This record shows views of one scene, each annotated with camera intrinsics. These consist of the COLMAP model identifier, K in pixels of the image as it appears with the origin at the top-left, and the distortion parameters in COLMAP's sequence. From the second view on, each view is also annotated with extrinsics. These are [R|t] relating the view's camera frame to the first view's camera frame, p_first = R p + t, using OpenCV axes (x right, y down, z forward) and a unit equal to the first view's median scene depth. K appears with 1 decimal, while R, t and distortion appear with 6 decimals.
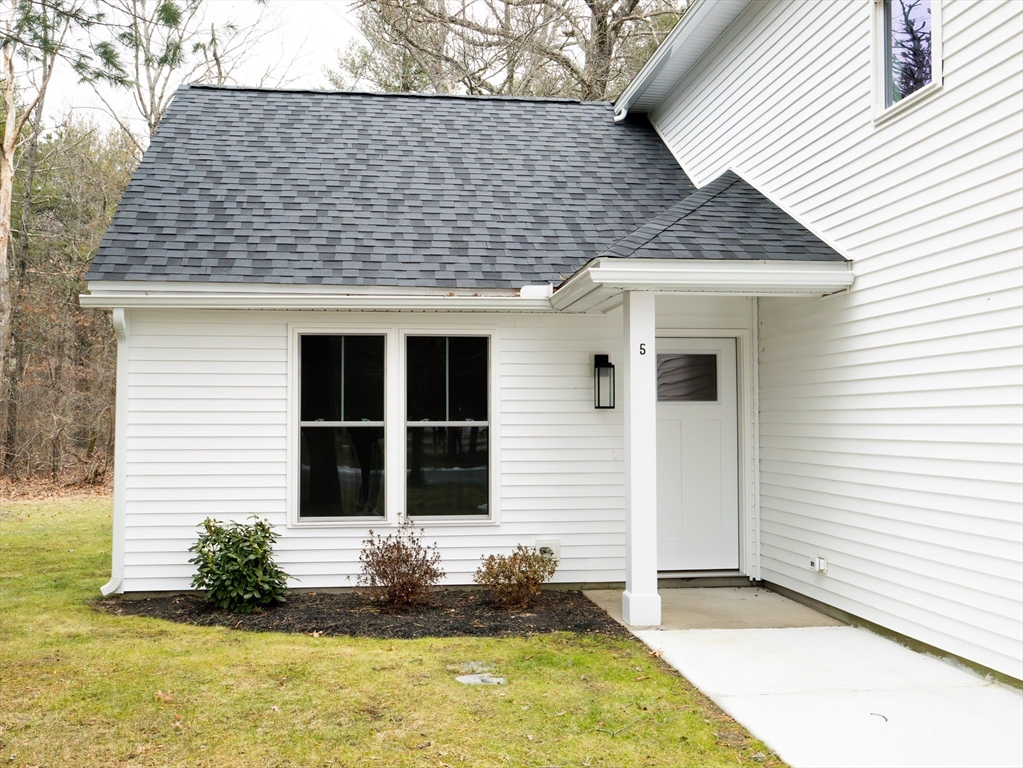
lens RADIAL K [[1063.3, 0, 514.1], [0, 1063.3, 388.3], [0, 0, 1]] dist [0.006480, 0.000000]
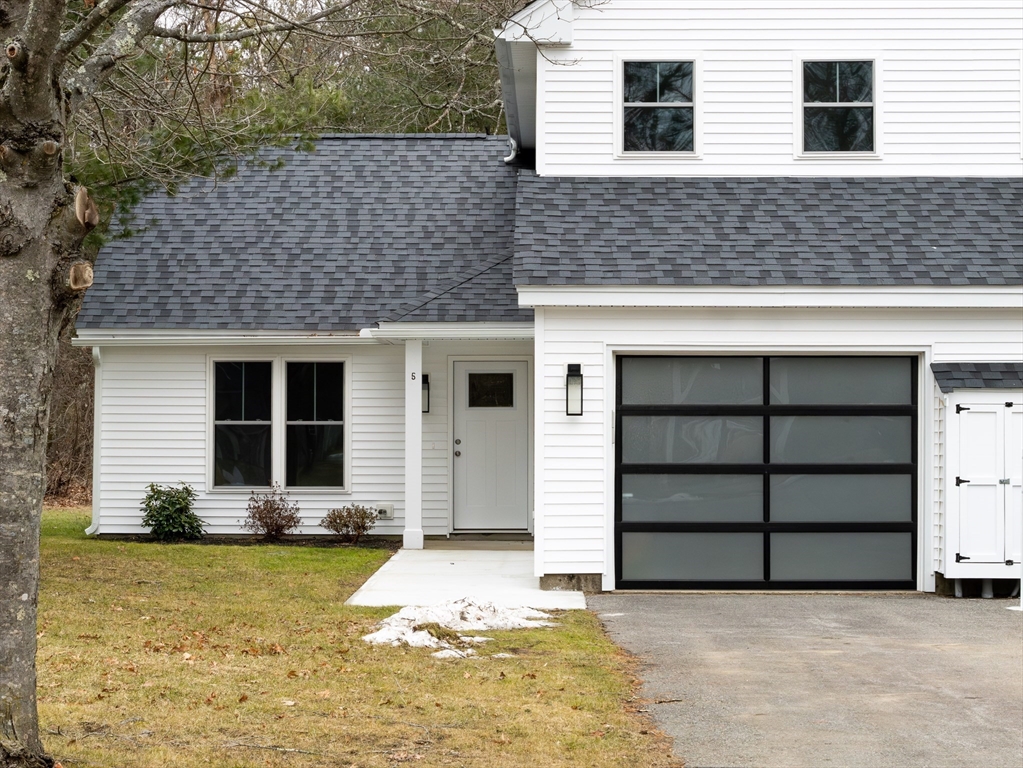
lens RADIAL K [[2177.7, 0, 508.7], [0, 2177.7, 380.1], [0, 0, 1]] dist [0.073668, 0.000000]
pose [[0.987683, 0.000975, -0.156468, 0.661236], [0.000773, 0.999938, 0.011106, -0.057412], [0.156469, -0.011090, 0.987621, -1.881730]]
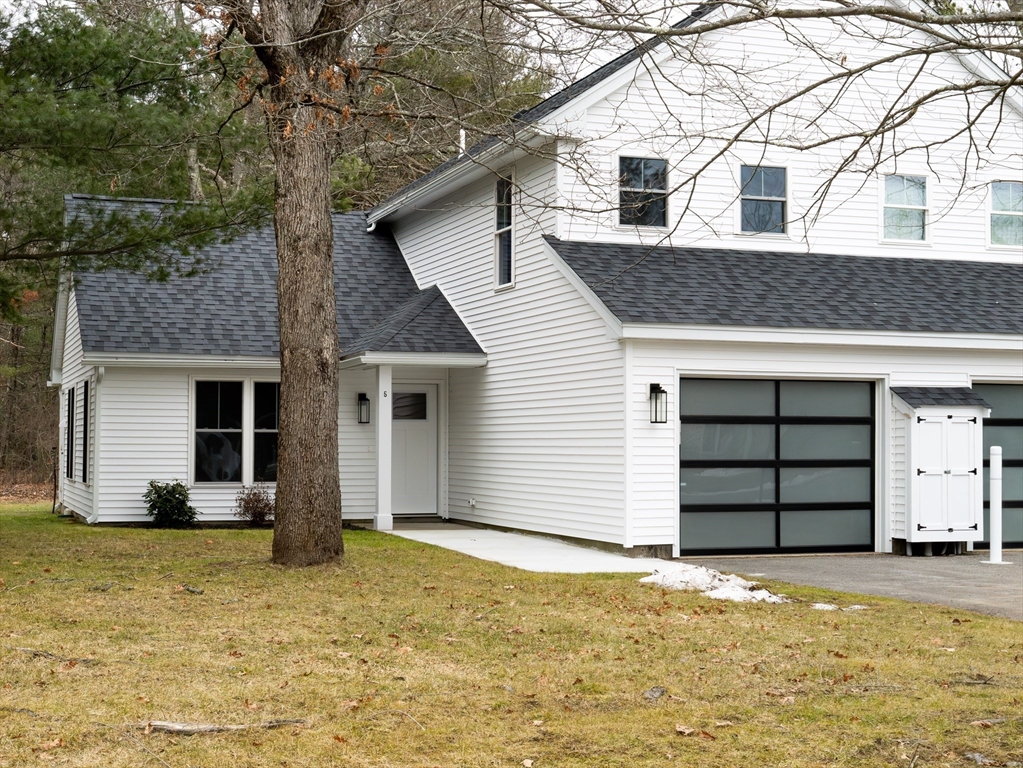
lens RADIAL K [[1548.3, 0, 497.1], [0, 1548.3, 391.7], [0, 0, 1]] dist [0.044653, 0.000000]
pose [[0.980768, 0.012334, 0.194789, -0.209764], [-0.011960, 0.999924, -0.003097, -0.029719], [-0.194812, 0.000708, 0.980840, -1.656145]]
